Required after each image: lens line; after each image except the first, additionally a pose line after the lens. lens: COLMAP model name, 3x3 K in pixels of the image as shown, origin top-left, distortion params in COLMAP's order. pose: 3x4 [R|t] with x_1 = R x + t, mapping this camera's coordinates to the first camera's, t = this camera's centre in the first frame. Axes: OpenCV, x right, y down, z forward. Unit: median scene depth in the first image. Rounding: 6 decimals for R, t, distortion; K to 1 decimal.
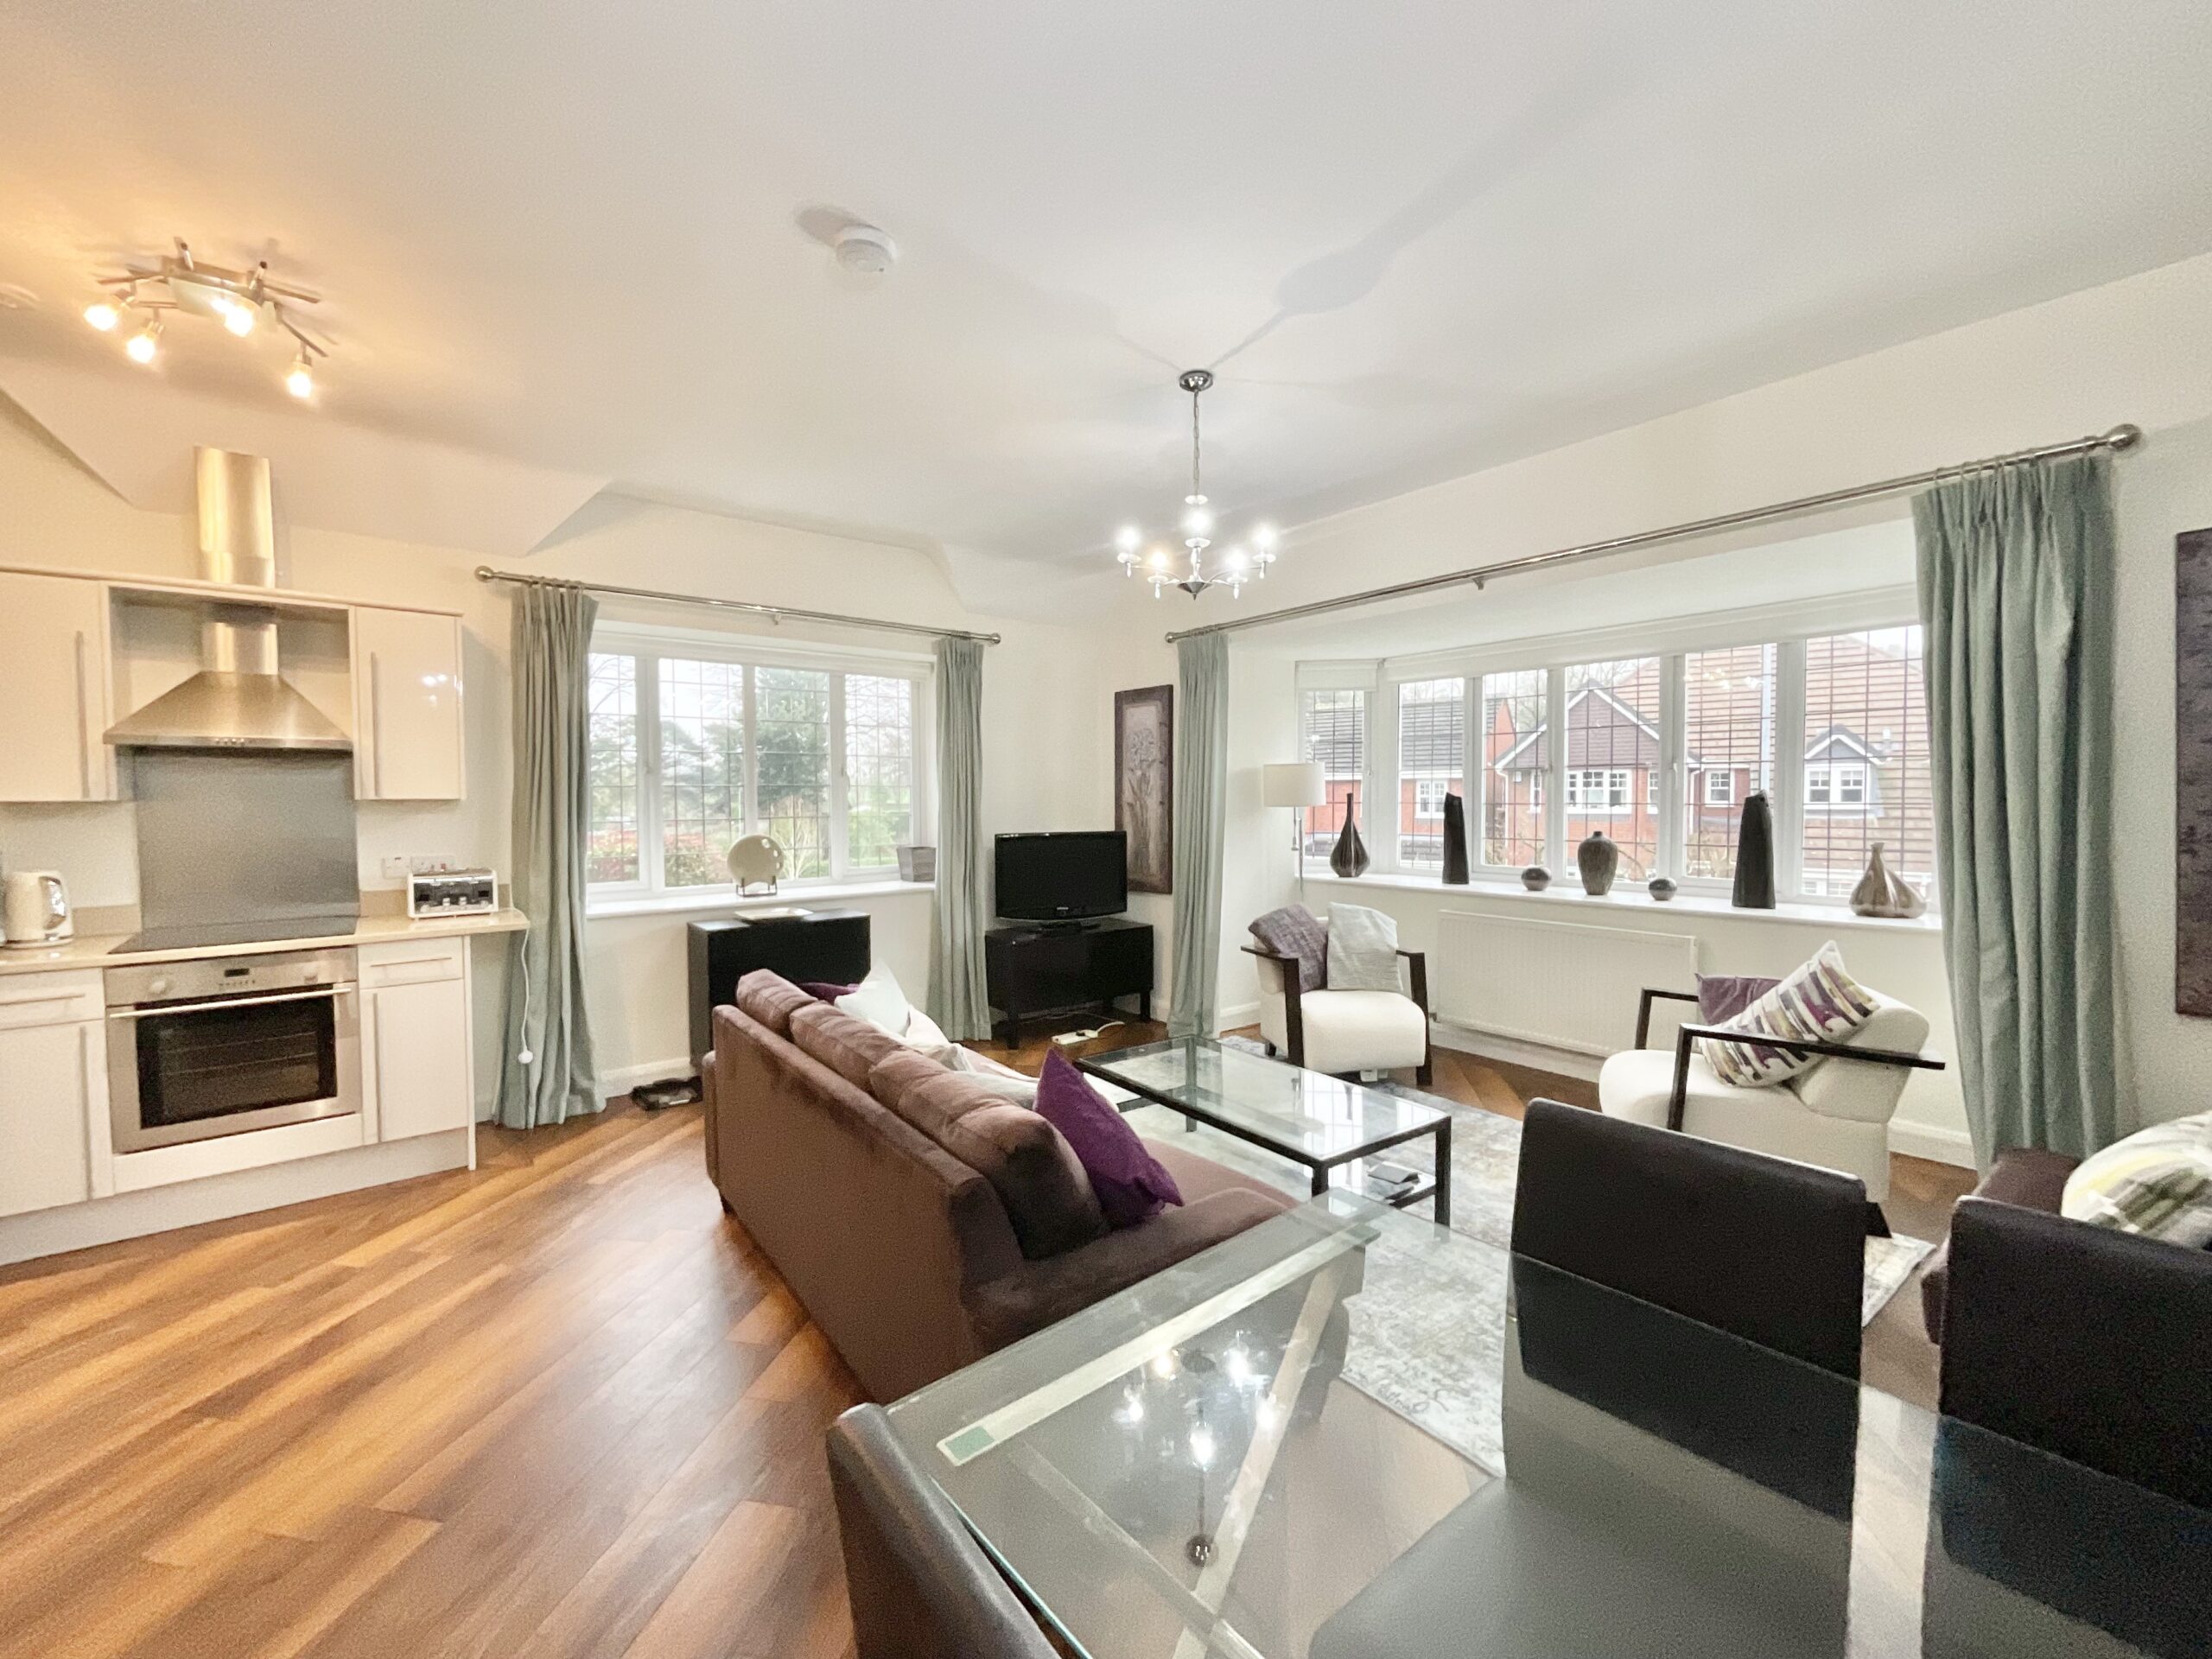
lens RADIAL K [[900.4, 0, 1106.0], [0, 900.4, 829.5], [0, 0, 1]] dist [0.000617, 0.000057]
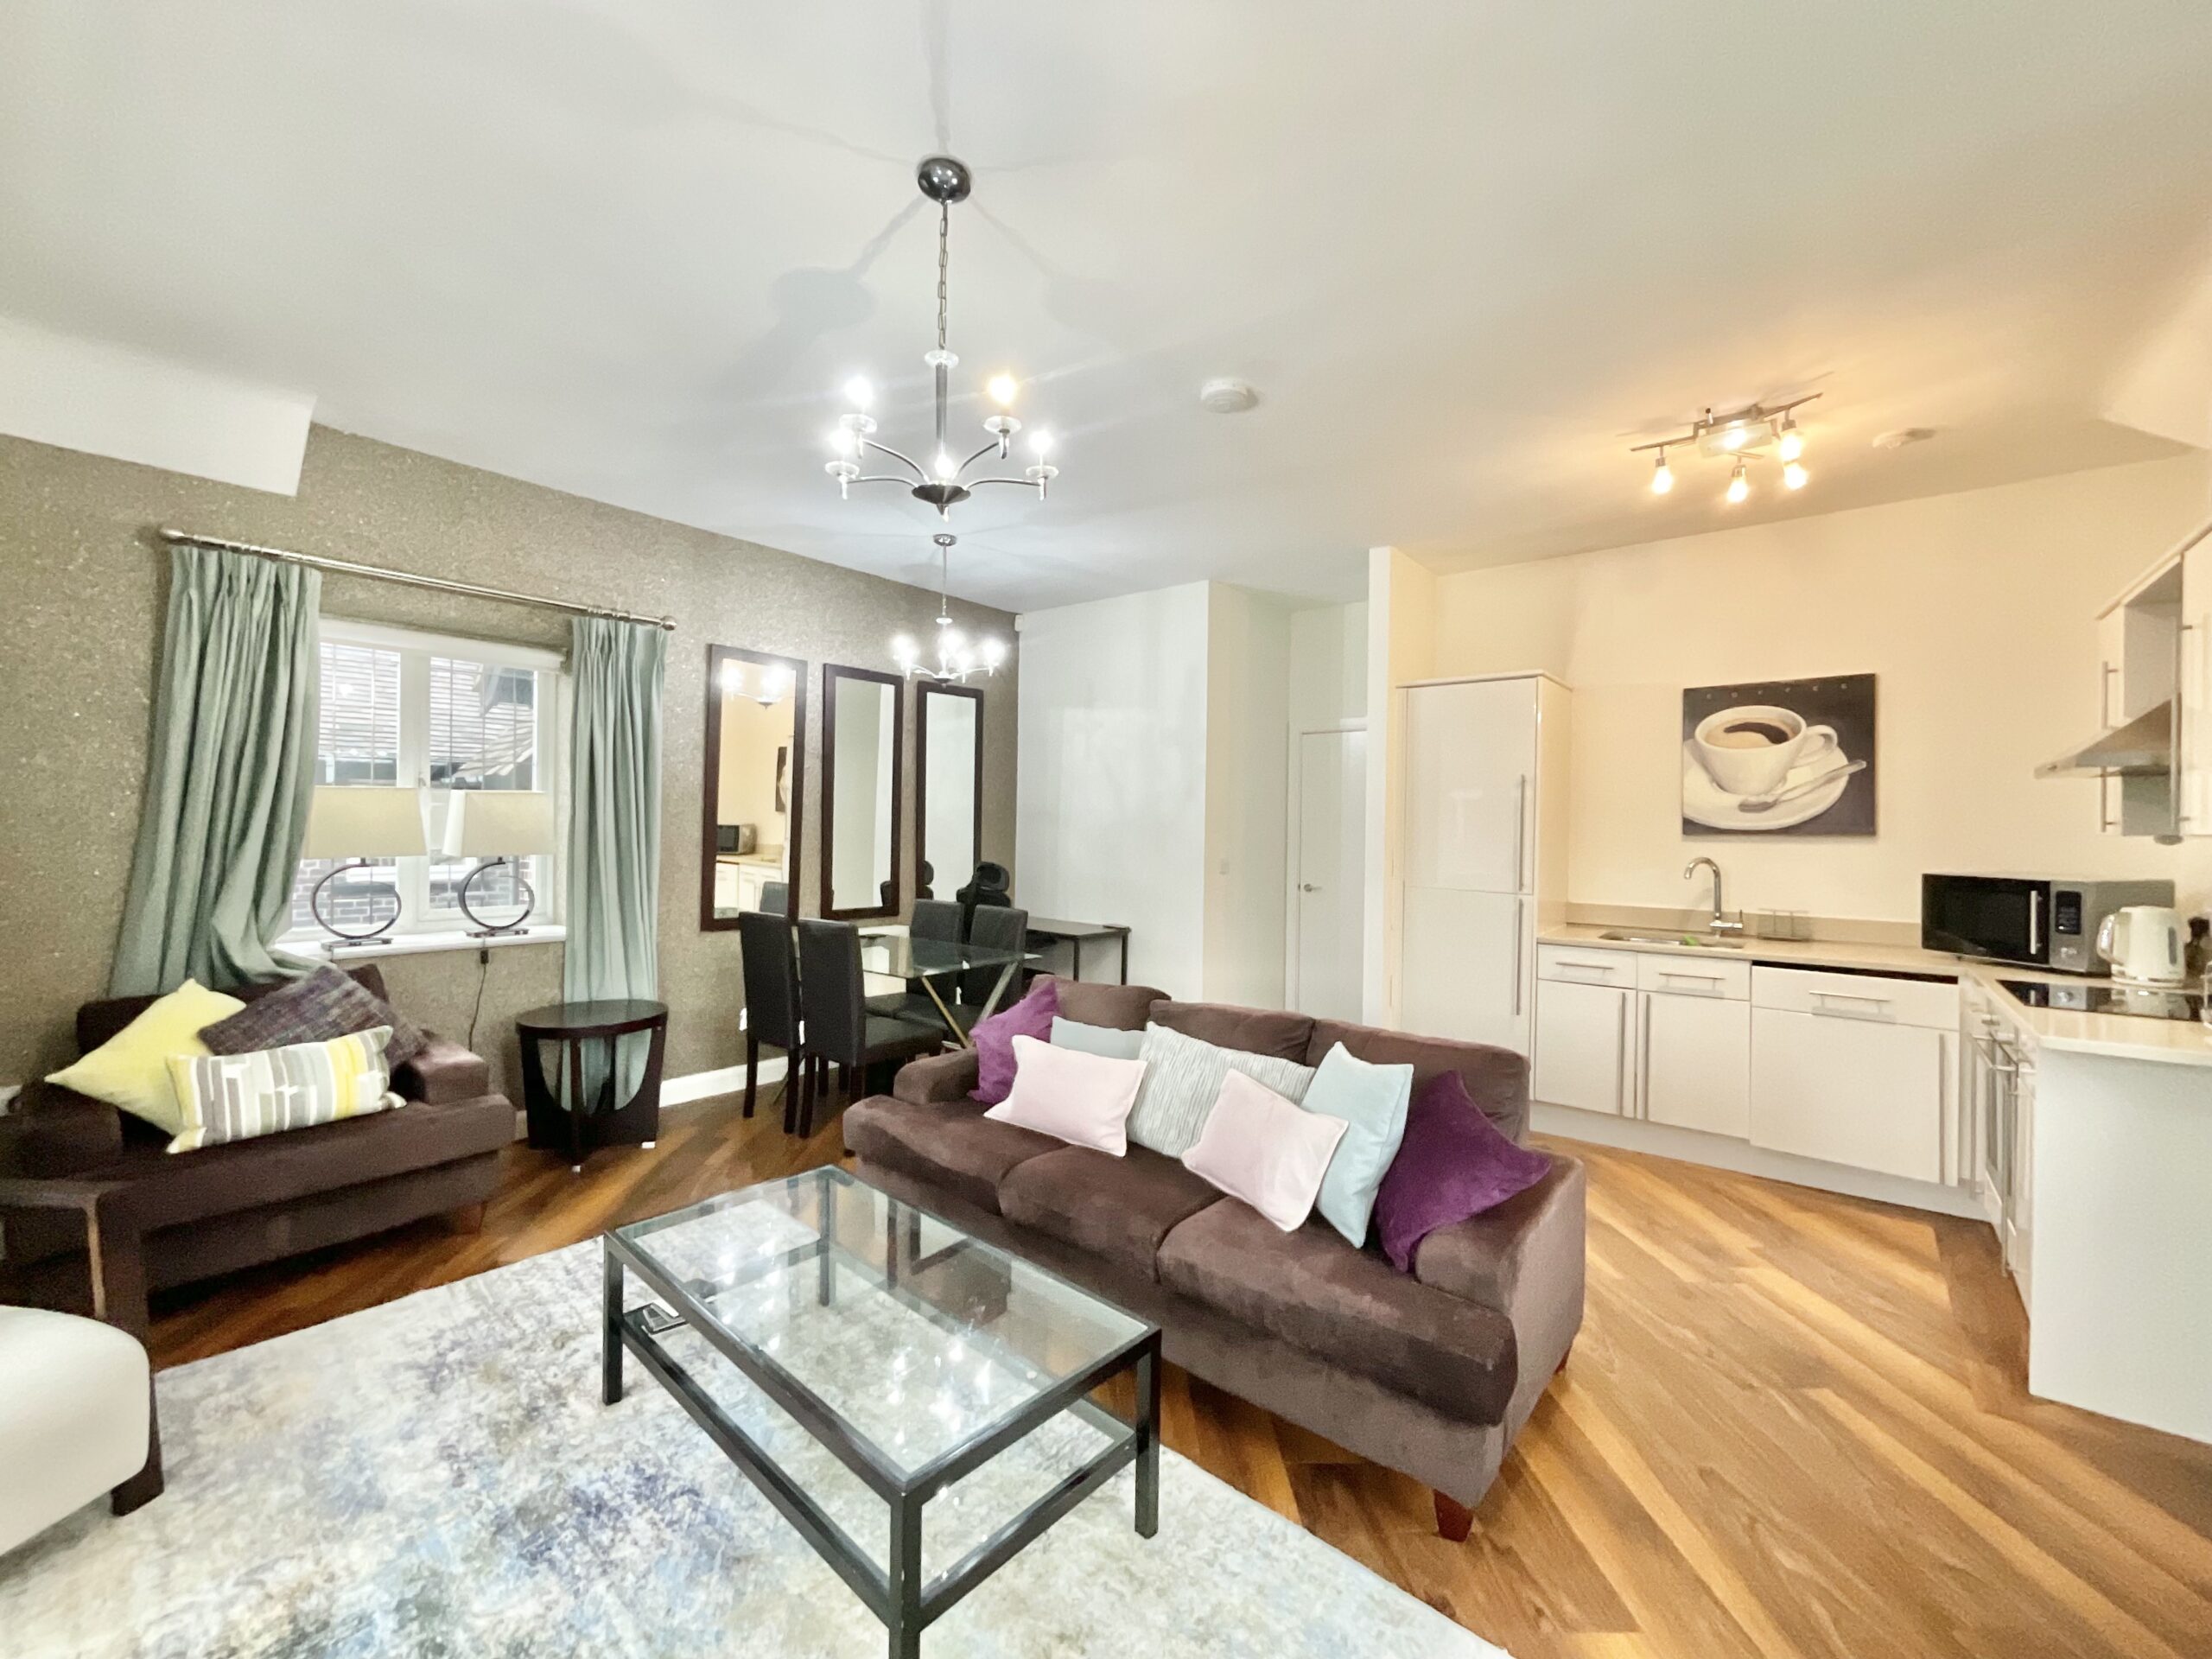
lens RADIAL K [[900.9, 0, 1099.0], [0, 900.9, 823.4], [0, 0, 1]] dist [-0.012291, -0.000277]
pose [[-0.979900, -0.010592, -0.199208, 0.077885], [-0.017705, 0.999266, 0.033960, -0.038172], [0.198702, 0.036804, -0.979369, 1.141150]]
